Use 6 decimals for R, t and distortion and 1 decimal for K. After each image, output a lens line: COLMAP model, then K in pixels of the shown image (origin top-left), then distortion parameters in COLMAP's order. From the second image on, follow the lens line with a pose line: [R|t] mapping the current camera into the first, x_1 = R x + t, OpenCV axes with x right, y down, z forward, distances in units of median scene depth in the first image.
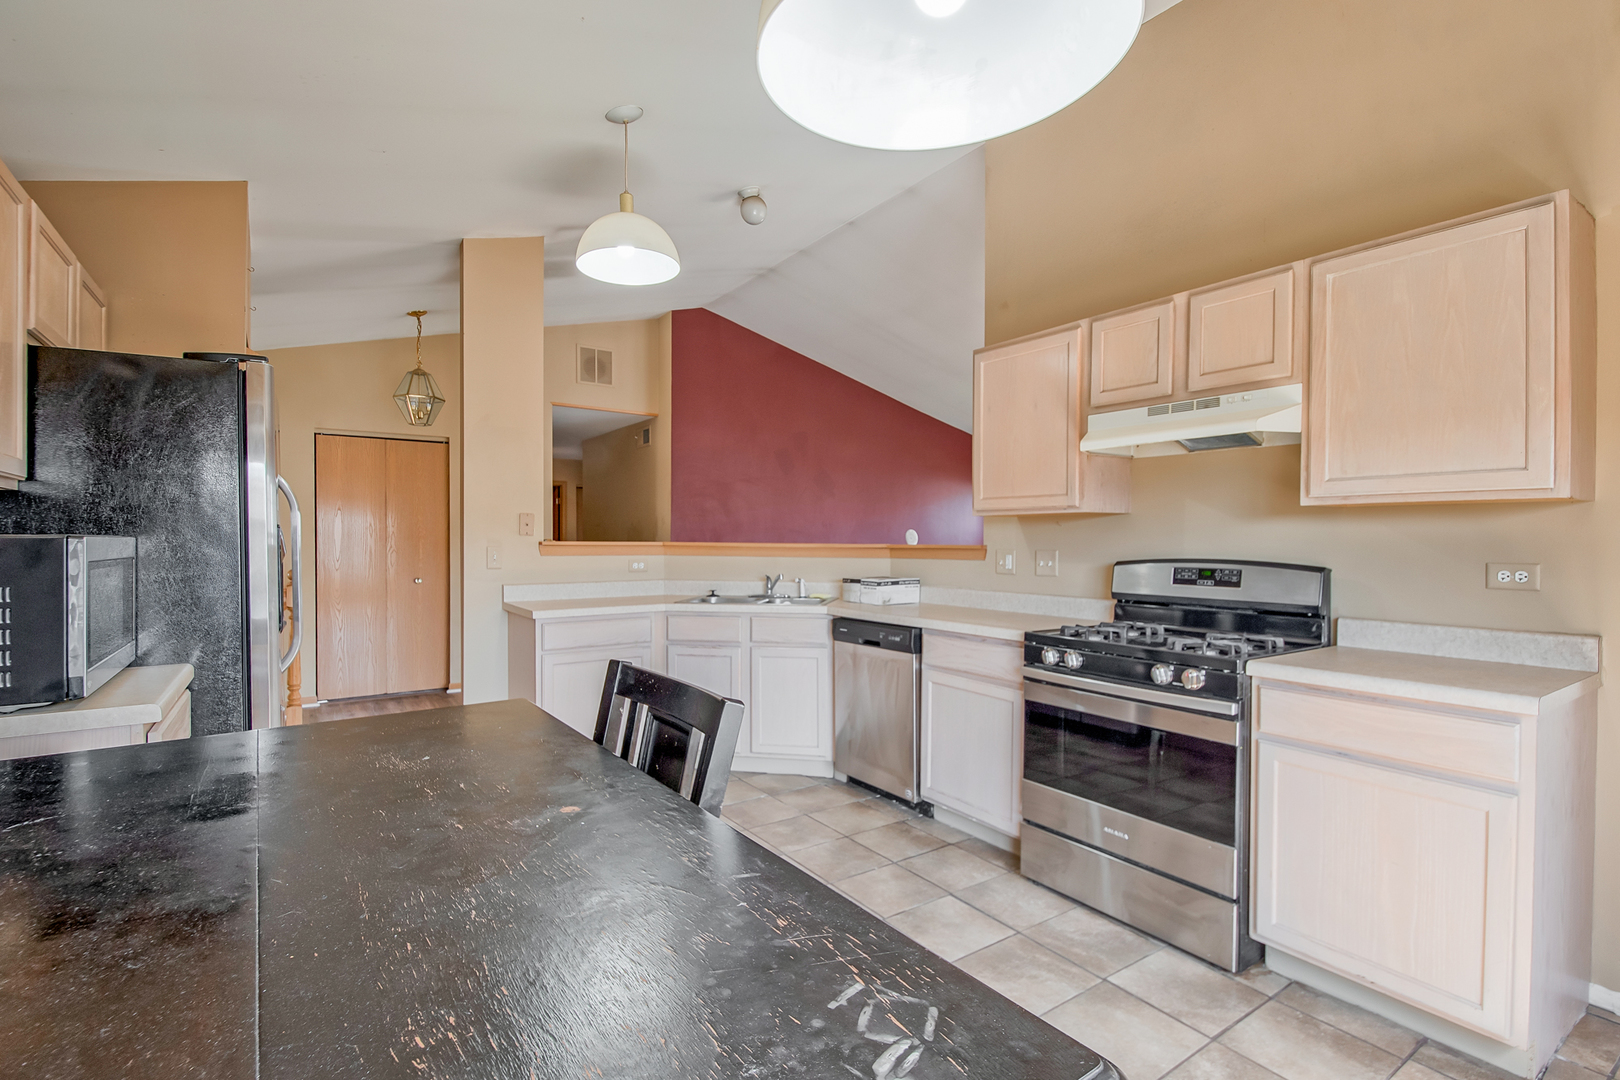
lens RADIAL K [[746.7, 0, 828.2], [0, 746.7, 547.6], [0, 0, 1]] dist [-0.000834, -0.000196]
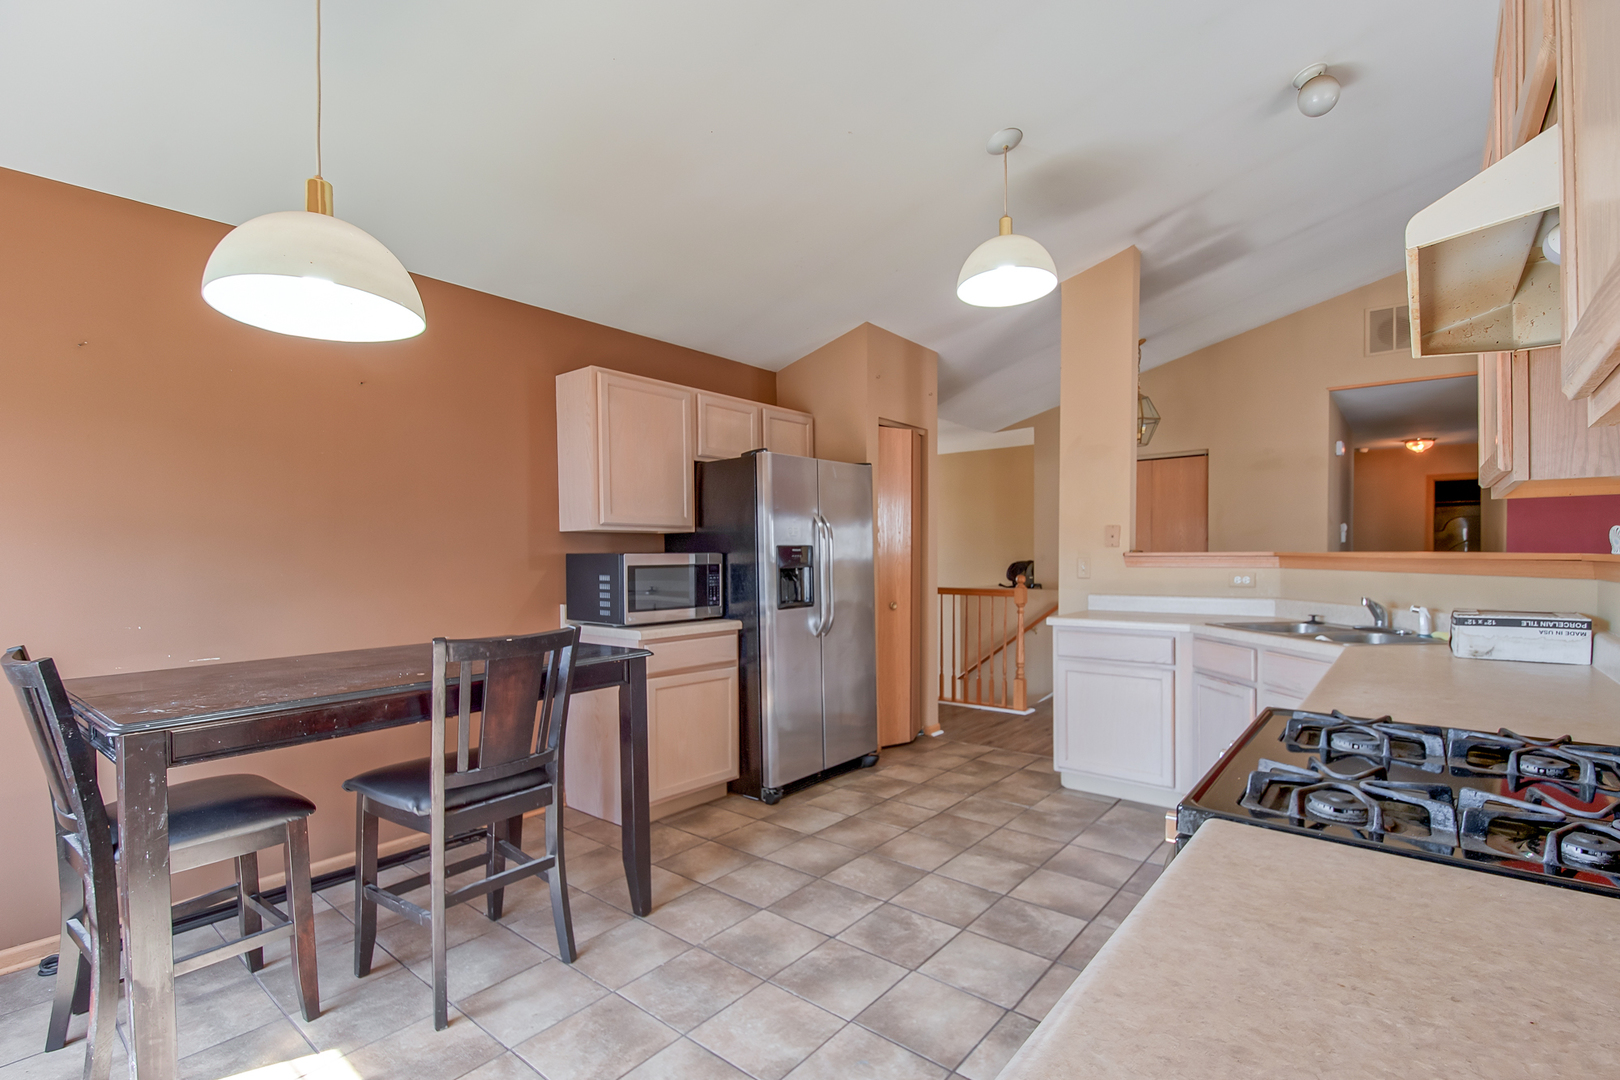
lens RADIAL K [[746.7, 0, 828.2], [0, 746.7, 547.6], [0, 0, 1]] dist [-0.000834, -0.000196]
pose [[0.287490, -0.011582, -0.957714, 0.592643], [0.000453, 0.999928, -0.011956, -0.003599], [0.957783, 0.003003, 0.287475, 0.433712]]
